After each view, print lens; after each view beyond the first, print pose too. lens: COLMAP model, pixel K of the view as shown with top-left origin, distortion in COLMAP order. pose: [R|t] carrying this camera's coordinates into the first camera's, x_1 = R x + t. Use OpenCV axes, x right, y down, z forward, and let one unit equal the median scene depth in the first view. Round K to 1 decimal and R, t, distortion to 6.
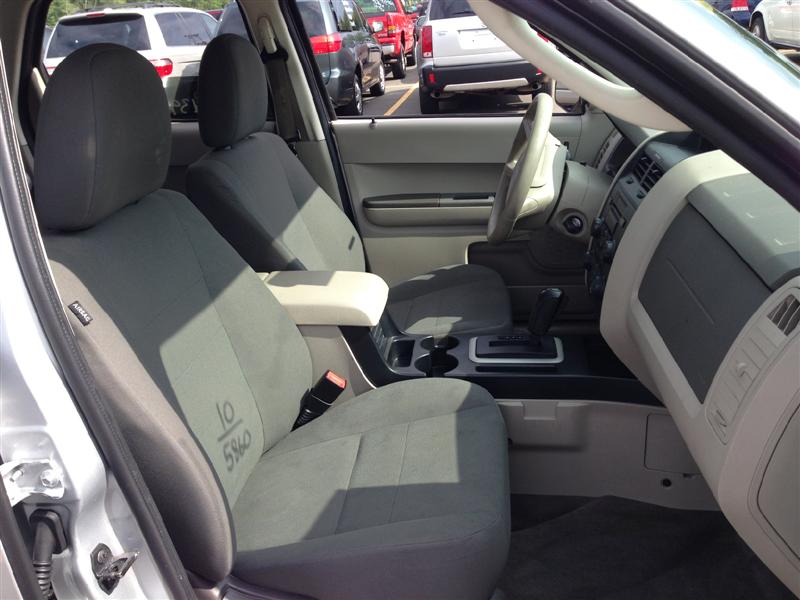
lens RADIAL K [[733.3, 0, 408.7], [0, 733.3, 286.0], [0, 0, 1]] dist [0.106322, -0.185485]
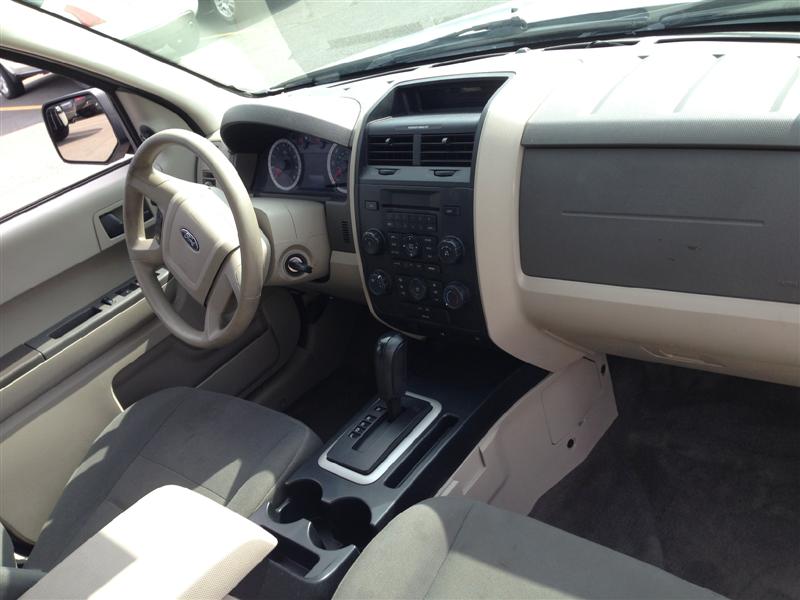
lens RADIAL K [[721.1, 0, 400.0], [0, 721.1, 300.0], [0, 0, 1]] dist [0.123200, -0.209908]
pose [[0.529134, -0.494591, 0.689491, -0.289124], [0.510981, 0.834438, 0.206425, -0.171970], [-0.677433, 0.243091, 0.694256, 0.456248]]
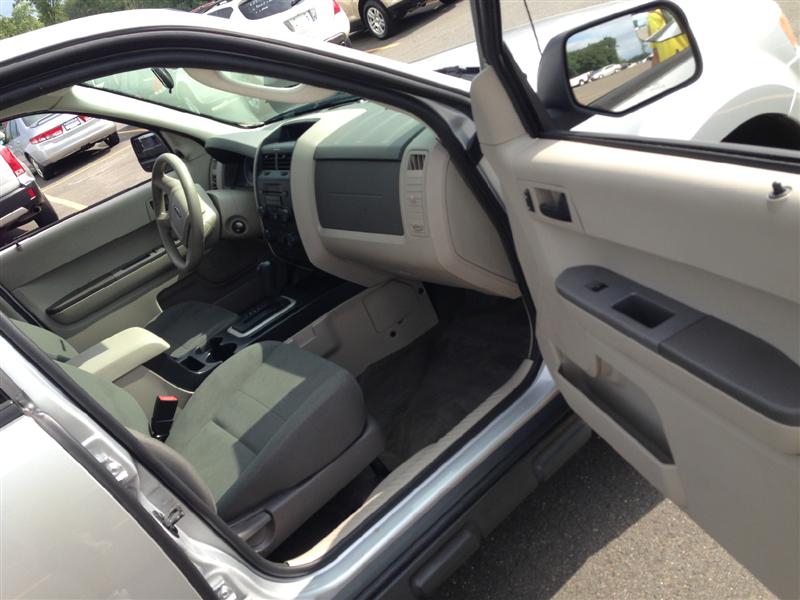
lens RADIAL K [[733.3, 0, 408.7], [0, 733.3, 286.0], [0, 0, 1]] dist [0.106322, -0.185485]
pose [[0.686773, -0.475705, 0.549589, -0.401752], [0.532991, 0.843680, 0.064228, 0.098759], [-0.494231, 0.248816, 0.832962, -0.293311]]
